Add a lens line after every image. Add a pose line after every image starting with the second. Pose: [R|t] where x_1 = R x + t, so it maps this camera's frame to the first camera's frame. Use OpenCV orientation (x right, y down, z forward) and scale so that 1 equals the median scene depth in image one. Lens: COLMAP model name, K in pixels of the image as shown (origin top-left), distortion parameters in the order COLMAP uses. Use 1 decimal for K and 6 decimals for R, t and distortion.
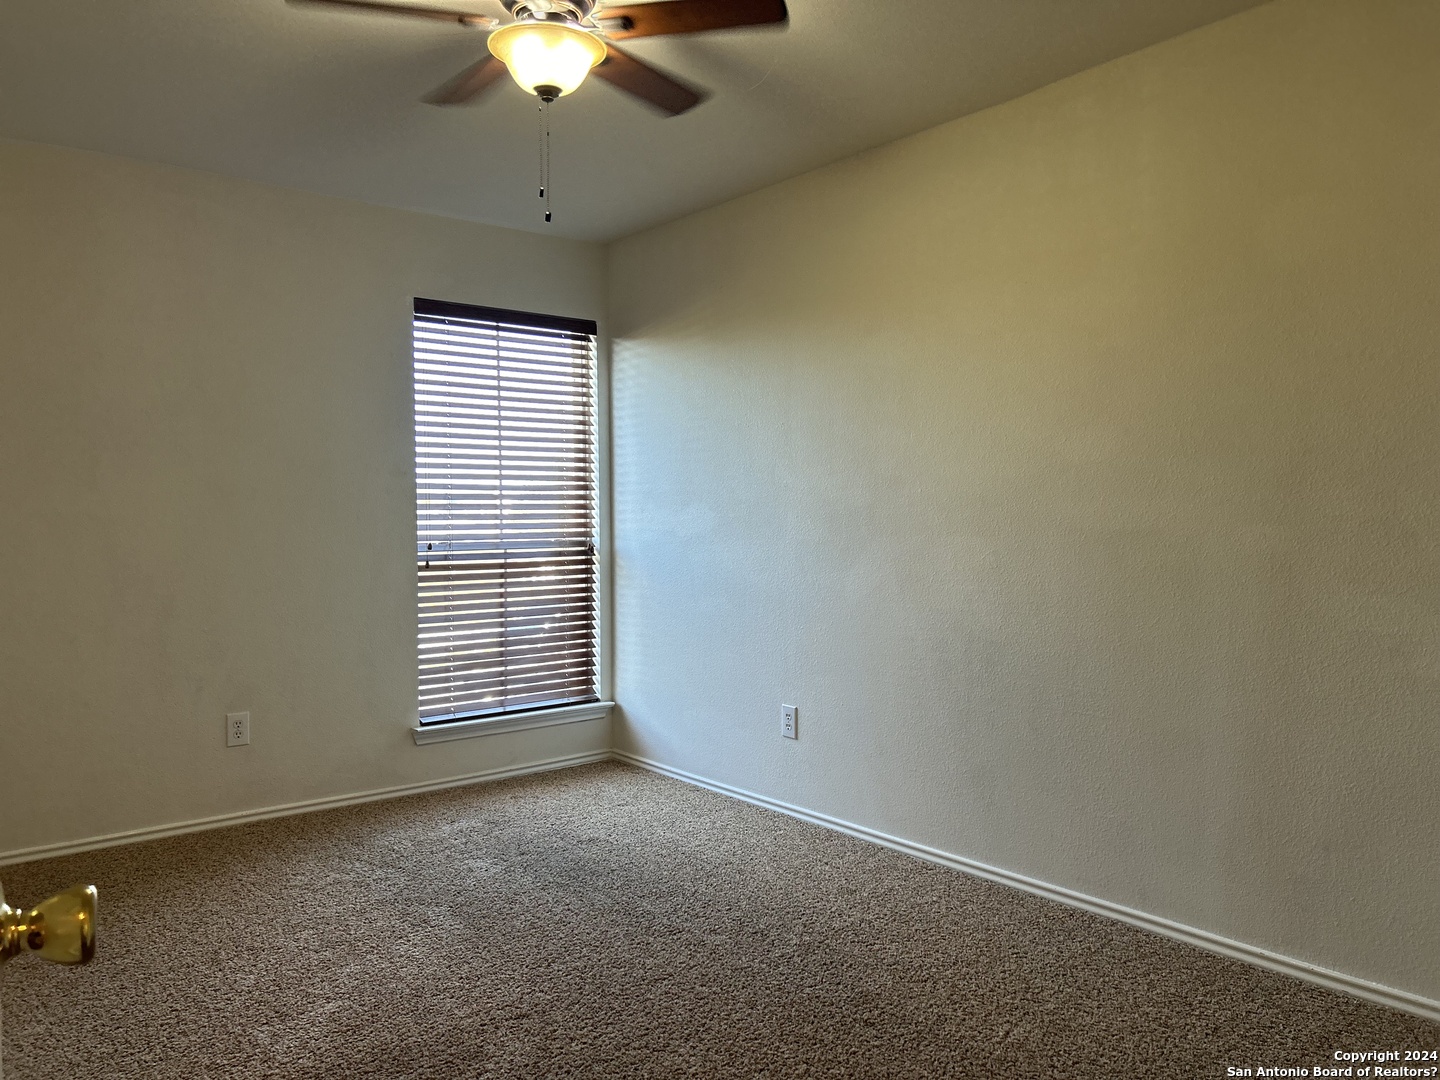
lens RADIAL K [[1082.8, 0, 723.5], [0, 1082.8, 538.9], [0, 0, 1]] dist [0.074839, -0.083318]
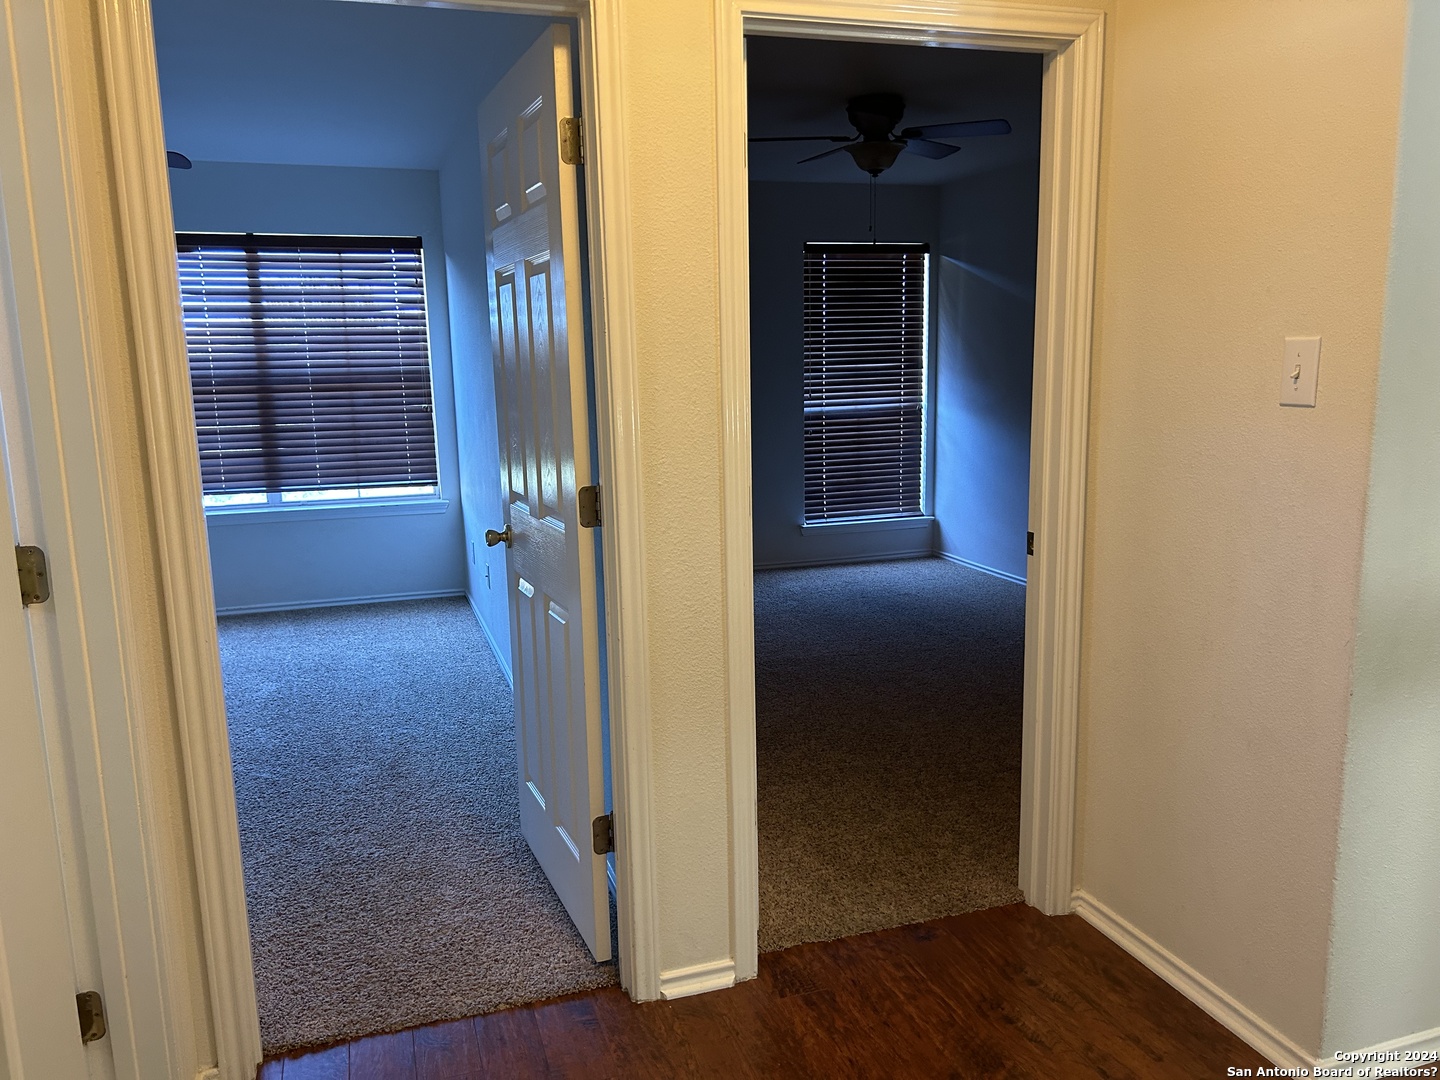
lens RADIAL K [[1082.8, 0, 720.8], [0, 1082.8, 531.8], [0, 0, 1]] dist [0.074839, -0.083318]
pose [[0.940493, 0.040202, -0.337425, 0.120622], [0.005087, 0.991200, 0.132273, -0.023415], [0.339774, -0.126118, 0.932013, -0.438853]]
